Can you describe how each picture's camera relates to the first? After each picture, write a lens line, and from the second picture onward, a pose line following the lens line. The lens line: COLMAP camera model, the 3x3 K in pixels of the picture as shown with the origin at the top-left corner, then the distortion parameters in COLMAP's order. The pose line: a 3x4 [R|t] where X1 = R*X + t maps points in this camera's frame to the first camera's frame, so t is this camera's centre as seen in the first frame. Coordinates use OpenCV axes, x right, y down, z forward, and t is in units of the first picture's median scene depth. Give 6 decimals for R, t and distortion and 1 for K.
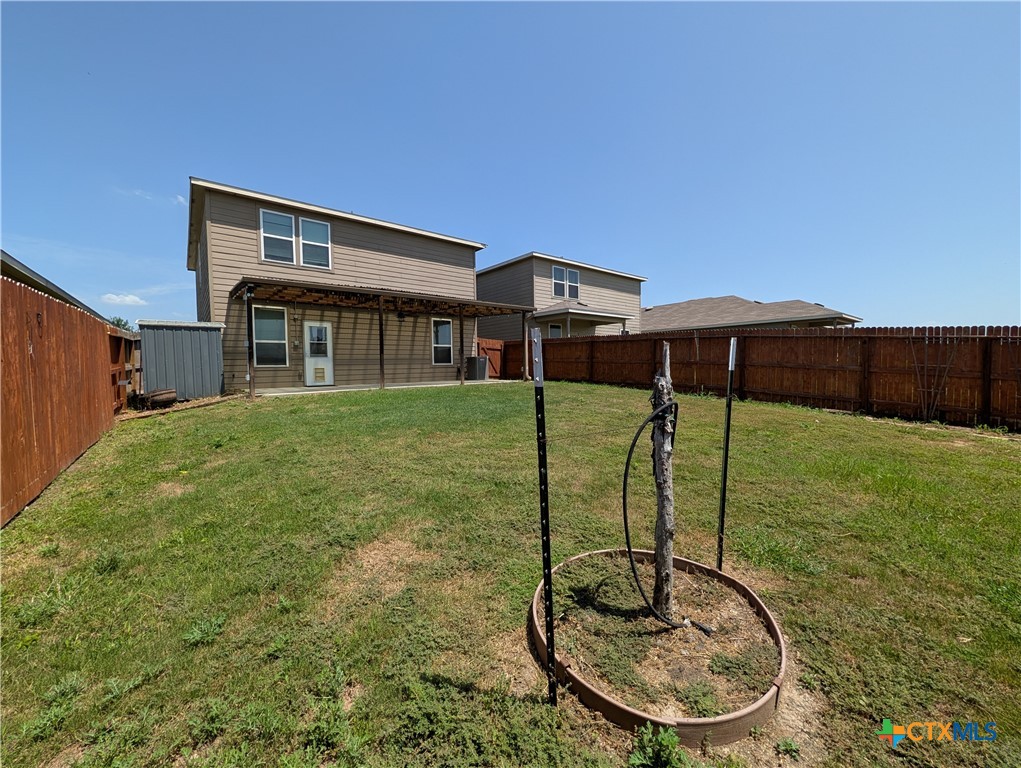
lens RADIAL K [[393.5, 0, 511.6], [0, 393.5, 380.6], [0, 0, 1]] dist [0.000977, 0.000186]
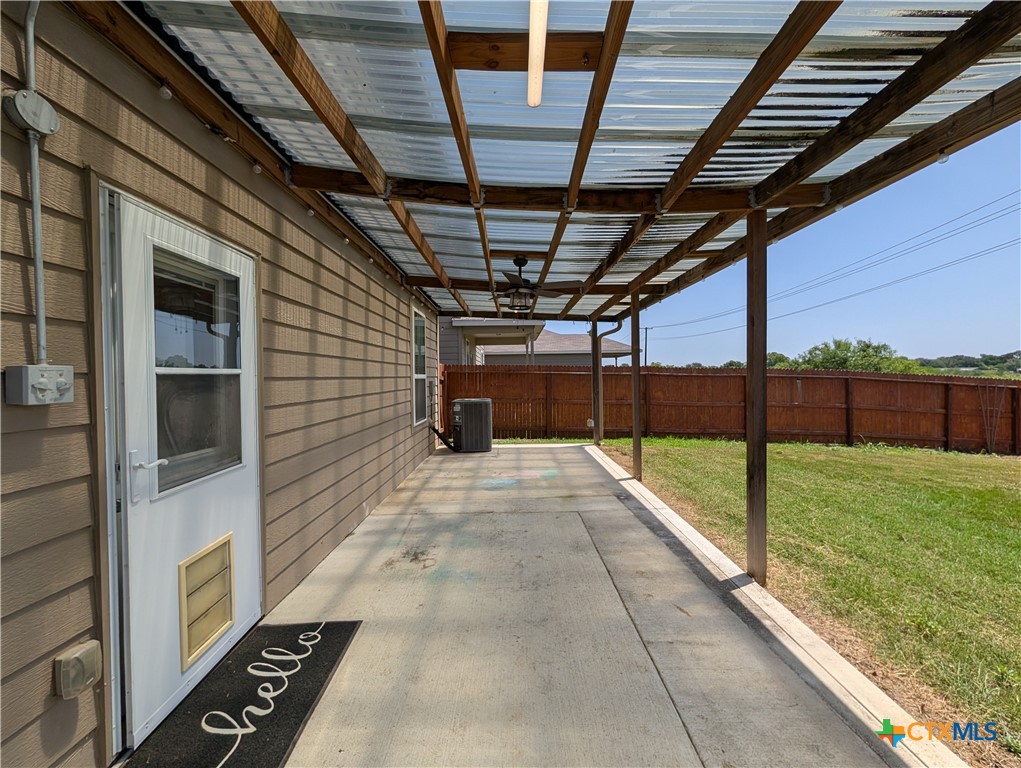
lens RADIAL K [[395.1, 0, 512.1], [0, 395.1, 380.0], [0, 0, 1]] dist [0.003519, 0.000212]
pose [[0.629700, 0.000445, 0.776838, -0.501186], [0.032979, 0.999083, -0.027305, -0.081934], [-0.776138, 0.042814, 0.629108, 0.772533]]
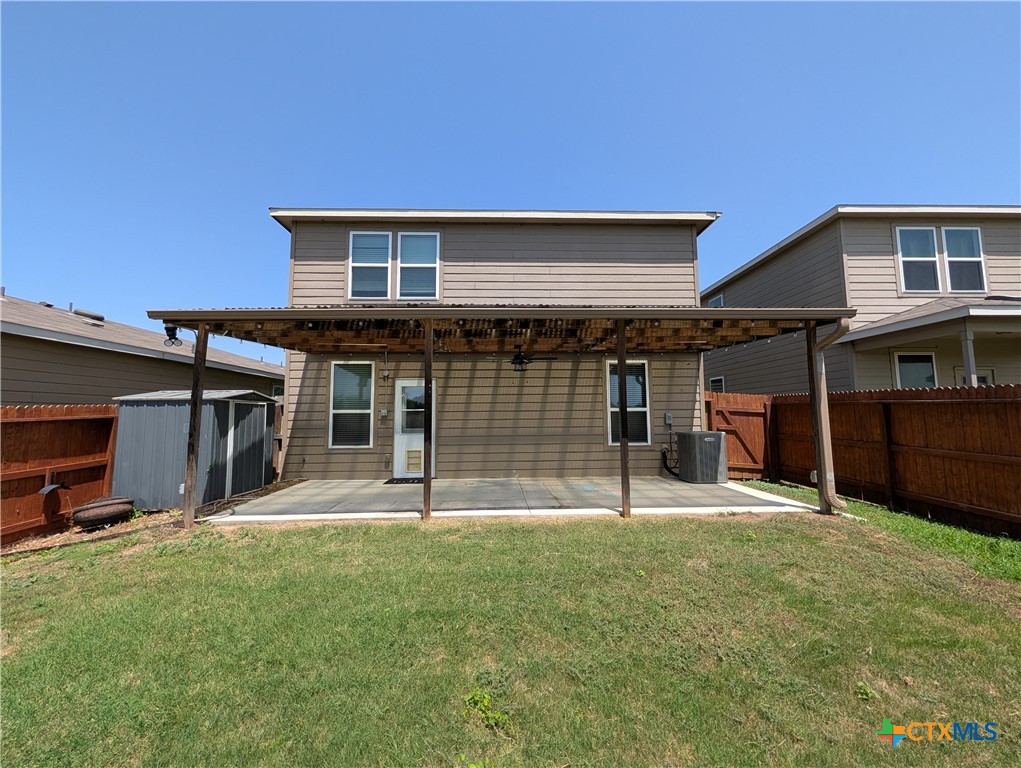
lens RADIAL K [[393.5, 0, 511.6], [0, 393.5, 380.6], [0, 0, 1]] dist [0.000977, 0.000186]
pose [[0.789025, -0.045598, -0.612667, 0.034637], [-0.028018, 0.993533, -0.110028, -0.074458], [0.613722, 0.103981, 0.782645, 0.549388]]
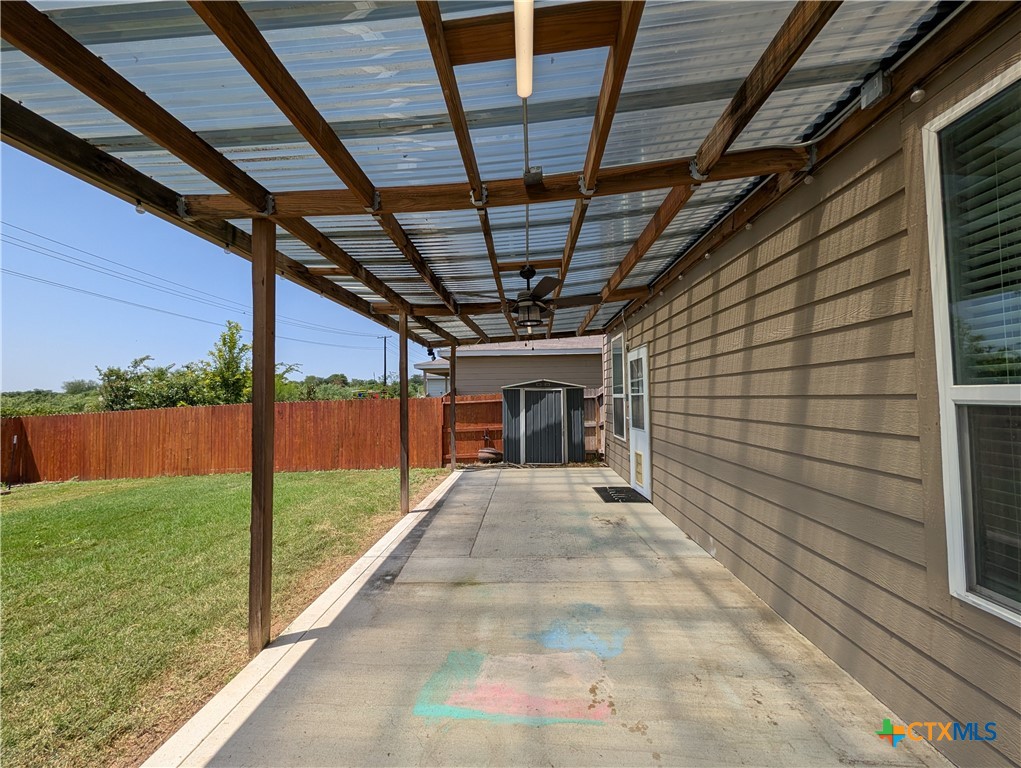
lens RADIAL K [[393.5, 0, 511.6], [0, 393.5, 380.6], [0, 0, 1]] dist [0.000977, 0.000186]
pose [[-0.666154, -0.006856, -0.745782, -0.063462], [-0.006457, 0.999973, -0.003425, -0.104232], [0.745786, 0.002533, -0.666181, 1.118227]]
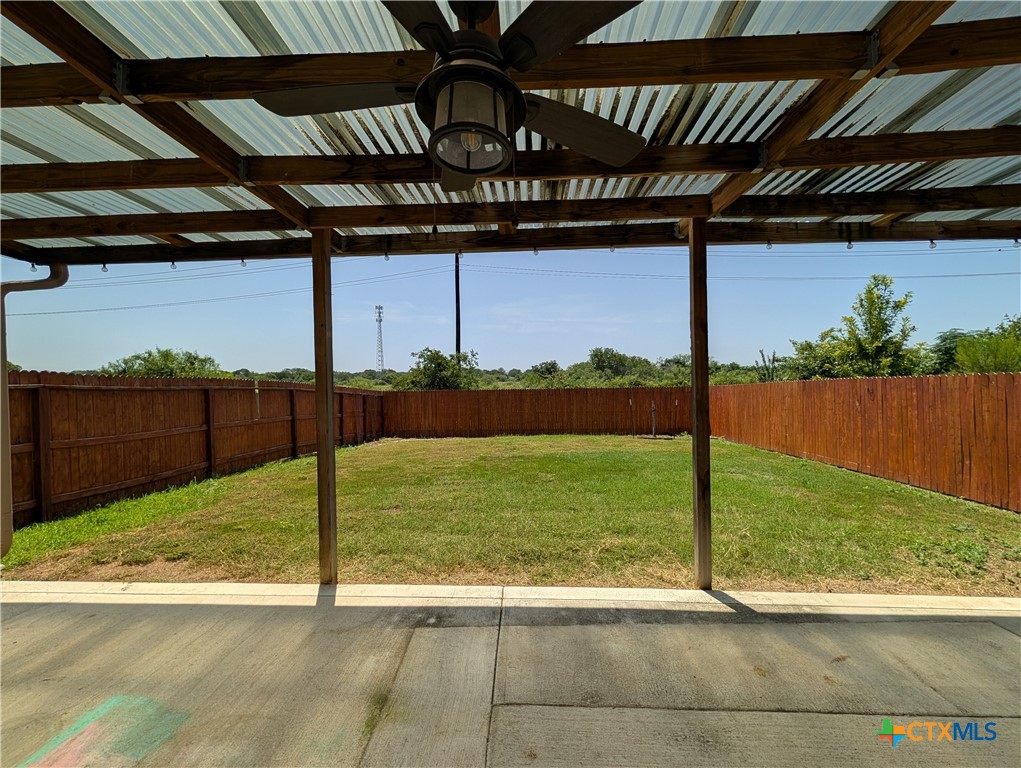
lens RADIAL K [[393.5, 0, 511.6], [0, 393.5, 380.6], [0, 0, 1]] dist [0.000977, 0.000186]
pose [[-0.742966, 0.023870, 0.668903, -0.329910], [0.052897, 0.998332, 0.023129, -0.096374], [-0.667235, 0.052567, -0.742990, 1.011190]]
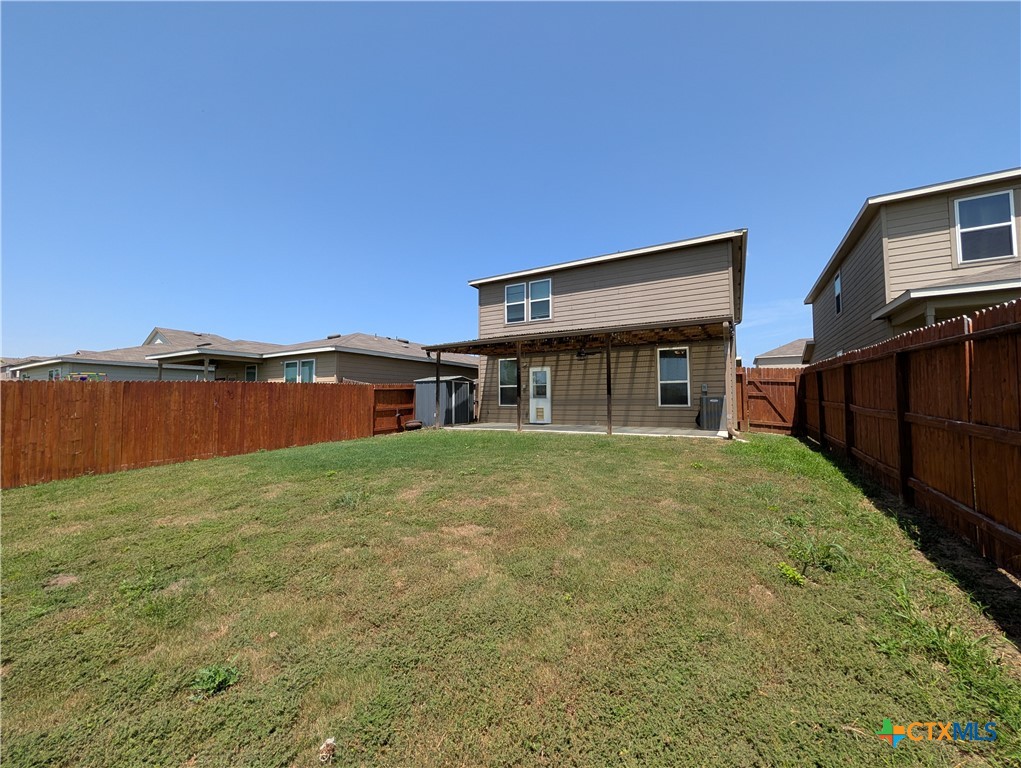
lens RADIAL K [[383.3, 0, 511.5], [0, 383.3, 380.9], [0, 0, 1]] dist [0.002579, 0.000341]
pose [[0.357598, -0.035762, -0.933191, 0.479997], [-0.037438, 0.997914, -0.052589, -0.045313], [0.933125, 0.053742, 0.355513, 0.500106]]
